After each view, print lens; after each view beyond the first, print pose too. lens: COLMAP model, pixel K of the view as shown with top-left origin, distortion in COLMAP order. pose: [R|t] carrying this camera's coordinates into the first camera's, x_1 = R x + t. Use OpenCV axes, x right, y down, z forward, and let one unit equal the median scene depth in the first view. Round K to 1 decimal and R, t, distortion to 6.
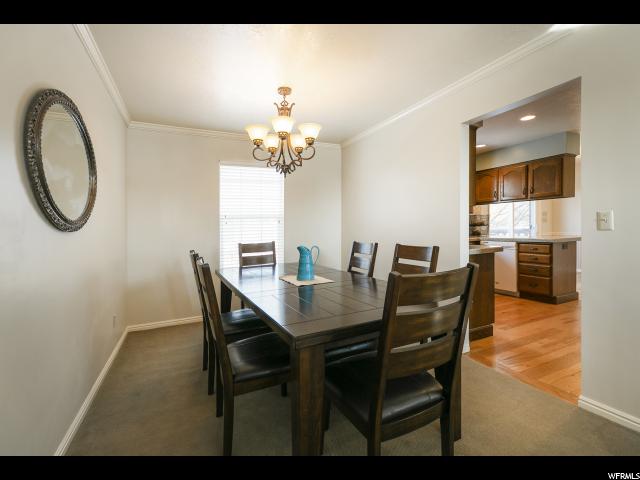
lens RADIAL K [[294.0, 0, 334.7], [0, 294.0, 235.5], [0, 0, 1]] dist [-0.000002, -0.000056]
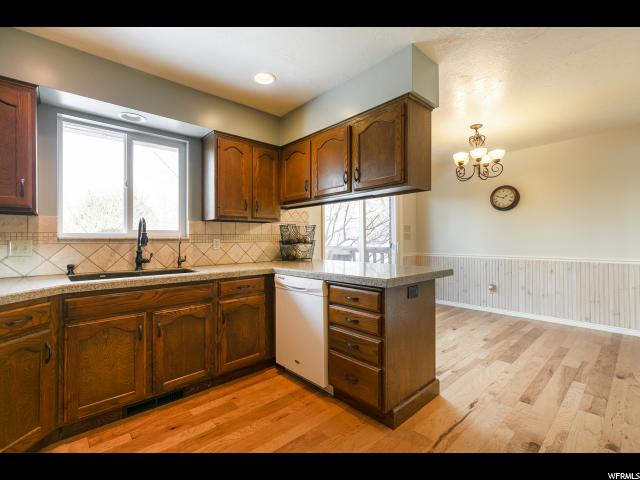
lens RADIAL K [[286.0, 0, 320.2], [0, 286.0, 236.9], [0, 0, 1]] dist [0.002702, 0.000658]
pose [[0.965489, 0.019496, 0.259712, 0.486252], [-0.008239, 0.998982, -0.044361, -0.026826], [-0.260312, 0.040691, 0.964667, 0.555348]]
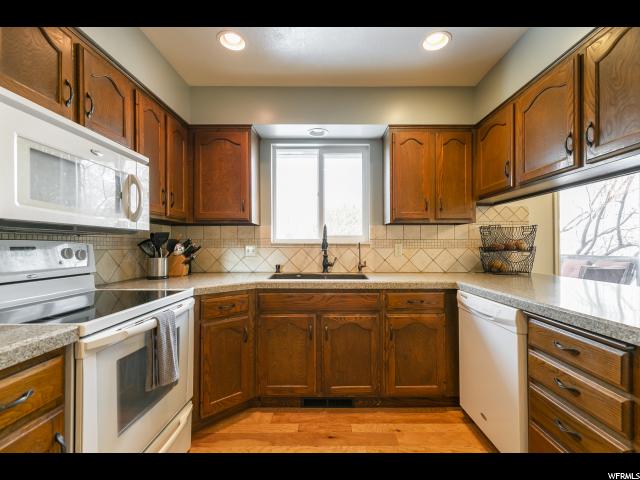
lens RADIAL K [[291.3, 0, 333.5], [0, 291.3, 242.3], [0, 0, 1]] dist [0.002842, 0.000173]
pose [[0.896295, 0.019565, -0.443026, 0.570936], [-0.034909, 0.999039, -0.026506, -0.032026], [0.442082, 0.039223, 0.896117, 0.637790]]
